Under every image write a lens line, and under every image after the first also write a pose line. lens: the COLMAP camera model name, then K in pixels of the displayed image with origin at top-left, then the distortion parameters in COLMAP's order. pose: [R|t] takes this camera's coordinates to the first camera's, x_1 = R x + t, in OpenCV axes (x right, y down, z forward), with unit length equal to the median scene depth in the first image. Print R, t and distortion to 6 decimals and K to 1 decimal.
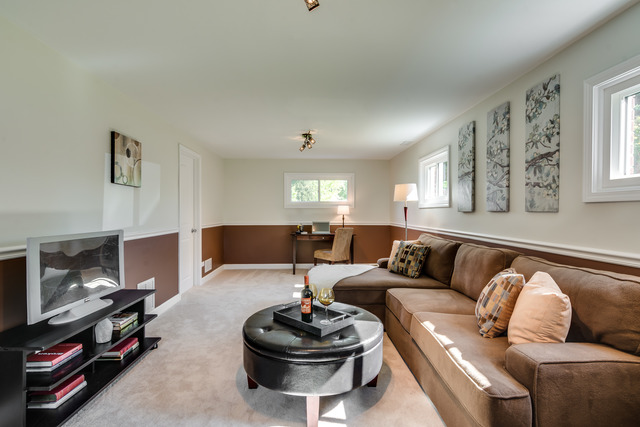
lens RADIAL K [[317.2, 0, 318.9], [0, 317.2, 212.4], [0, 0, 1]] dist [0.000849, 0.000427]
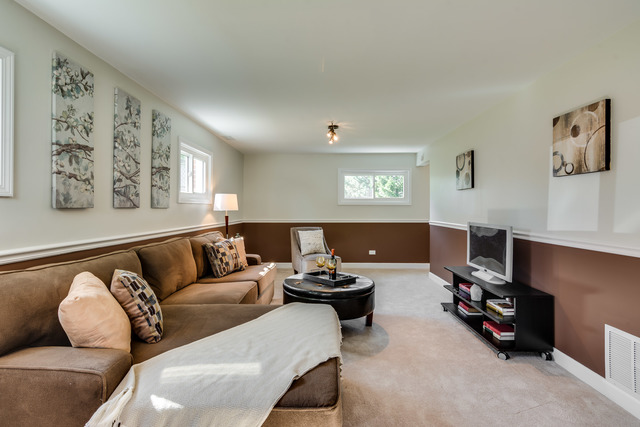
lens RADIAL K [[317.2, 0, 318.9], [0, 317.2, 212.4], [0, 0, 1]] dist [0.000849, 0.000427]
pose [[-0.998391, -0.004168, 0.056556, -0.037086], [-0.003581, 0.999939, 0.010477, 0.000082], [-0.056596, 0.010258, -0.998344, 1.855876]]
